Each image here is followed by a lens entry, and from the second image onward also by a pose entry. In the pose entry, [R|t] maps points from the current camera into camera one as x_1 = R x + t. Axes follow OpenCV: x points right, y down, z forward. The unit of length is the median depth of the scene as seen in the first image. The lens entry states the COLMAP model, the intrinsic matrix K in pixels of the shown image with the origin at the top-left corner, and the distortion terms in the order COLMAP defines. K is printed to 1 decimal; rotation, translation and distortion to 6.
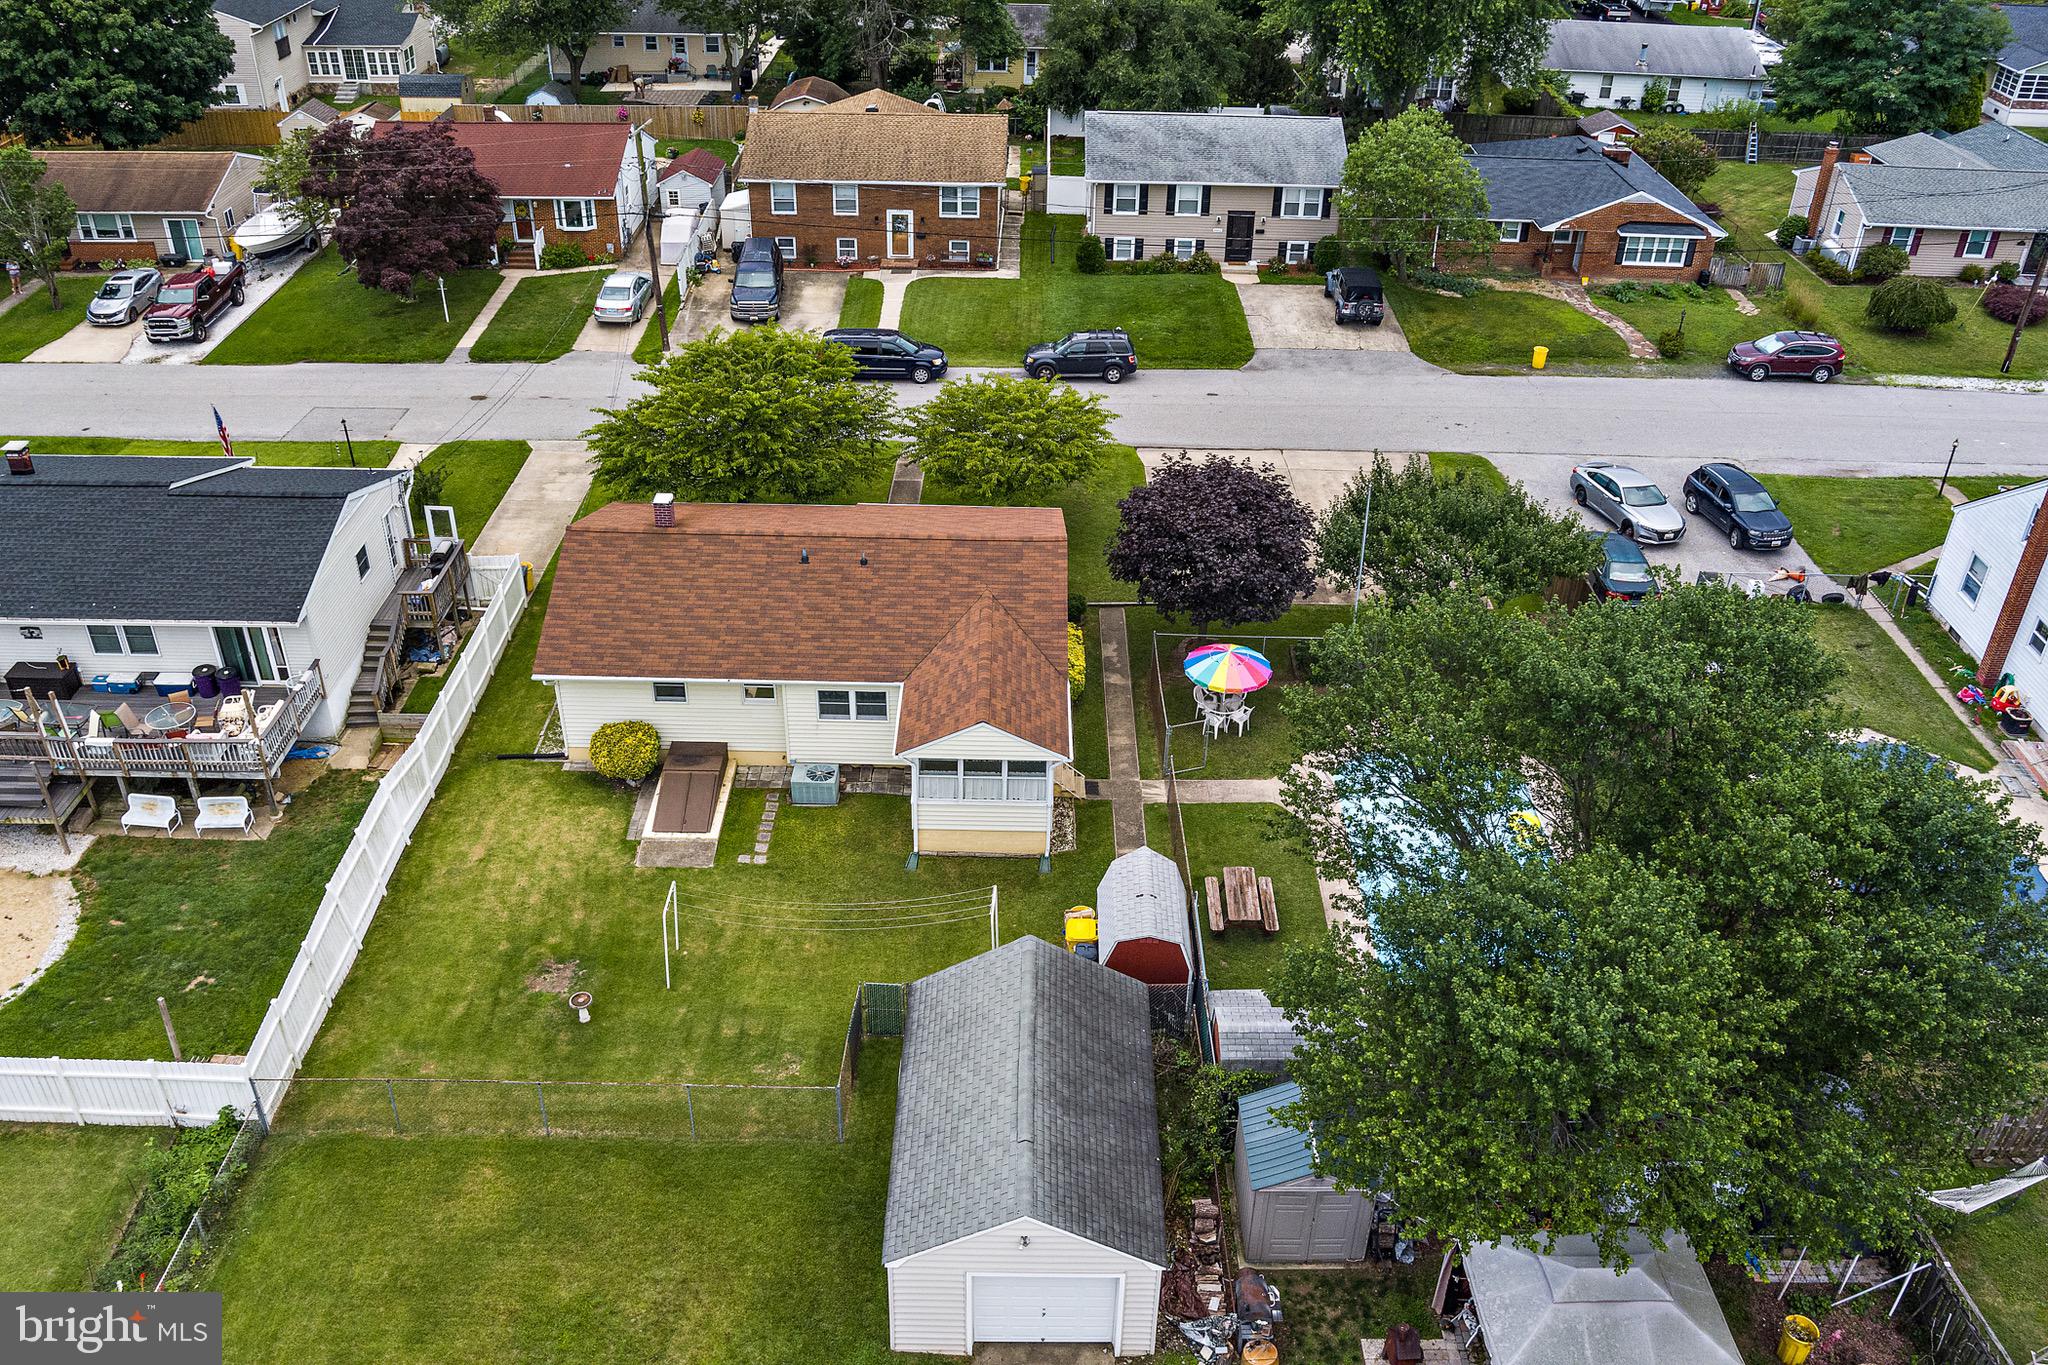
lens RADIAL K [[1657.9, 0, 1021.5], [0, 1657.9, 691.9], [0, 0, 1]] dist [-0.079190, 0.025925]
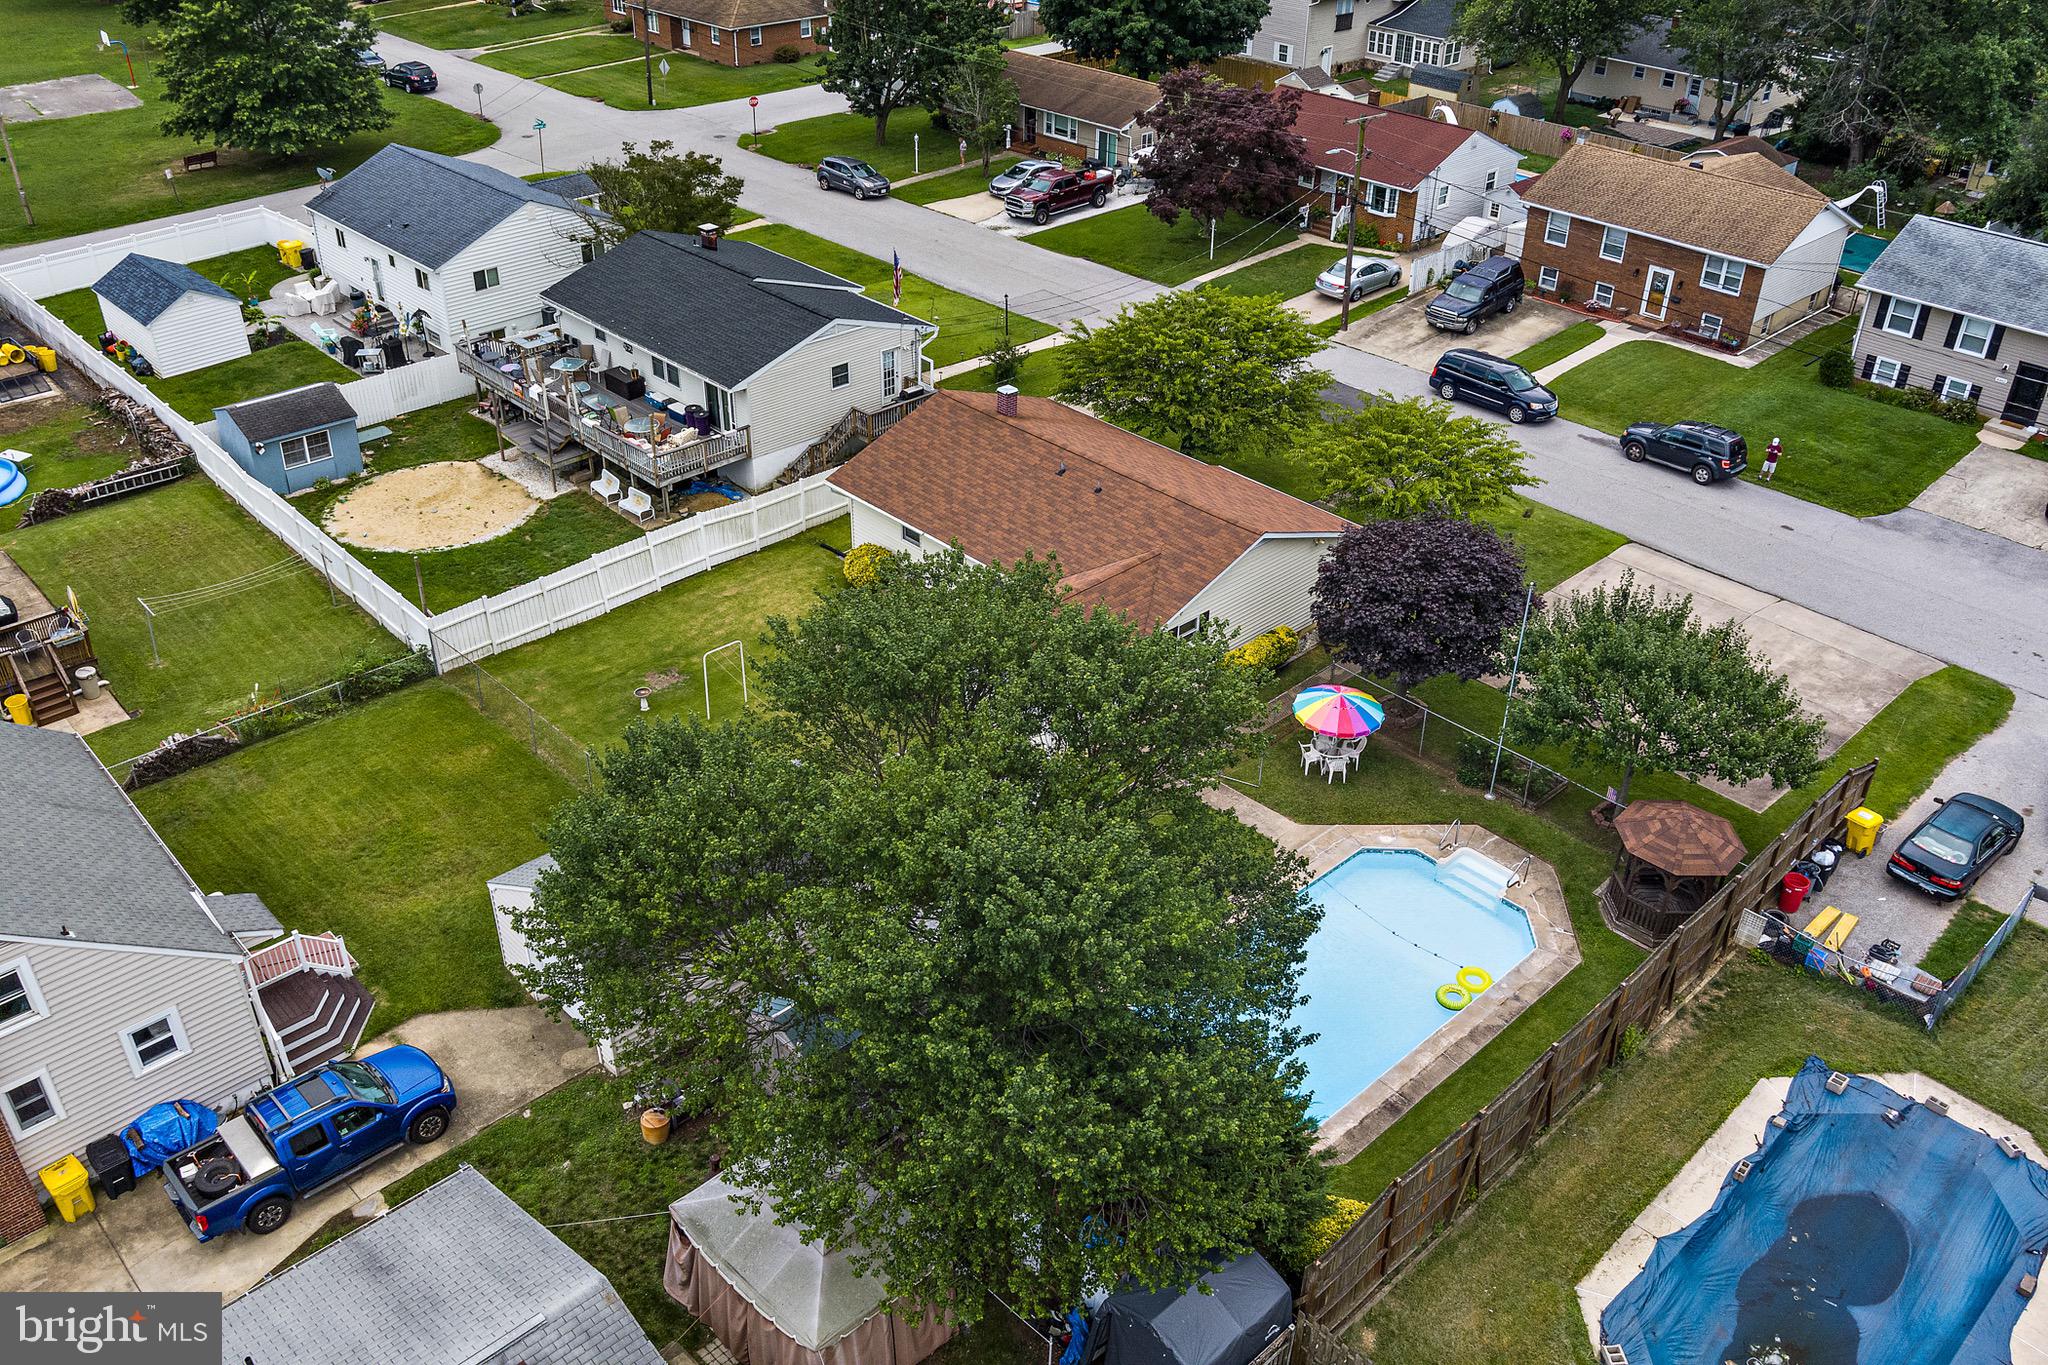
lens RADIAL K [[1657.9, 0, 1017.5], [0, 1657.9, 686.7], [0, 0, 1]] dist [-0.079190, 0.025925]
pose [[0.691573, 0.379710, -0.614448, 0.379769], [-0.390987, 0.912064, 0.123565, -0.048048], [0.607335, 0.154787, 0.779221, 0.086043]]
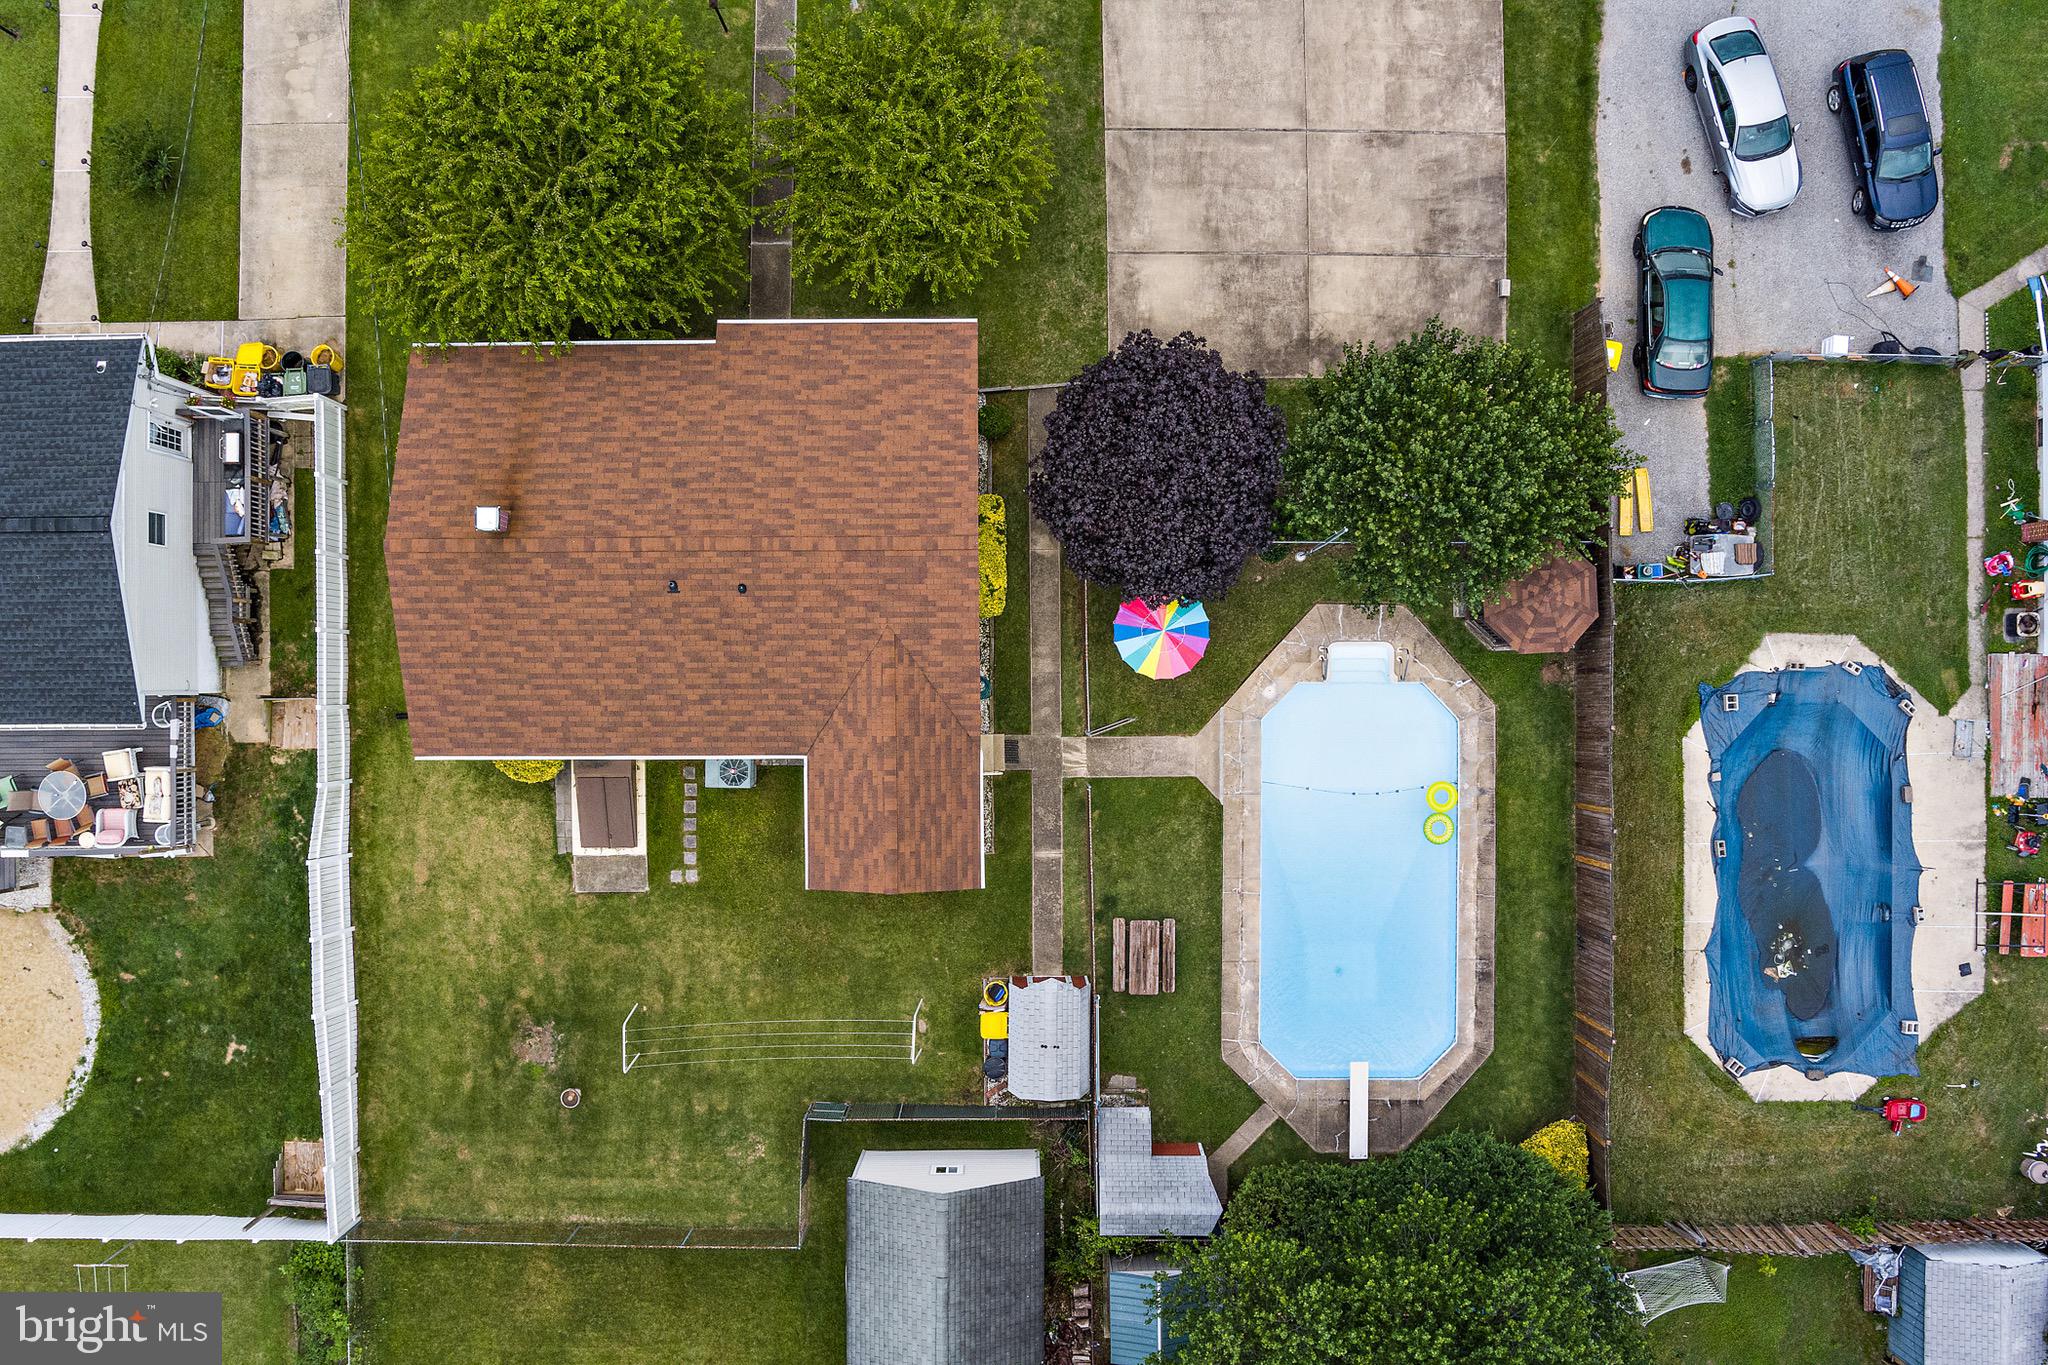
lens RADIAL K [[1657.9, 0, 1023.1], [0, 1657.9, 684.3], [0, 0, 1]] dist [-0.079190, 0.025925]
pose [[0.999854, -0.012475, -0.011703, 0.038506], [0.016581, 0.538604, 0.842396, -0.496553], [-0.004206, -0.842466, 0.538732, 0.318661]]
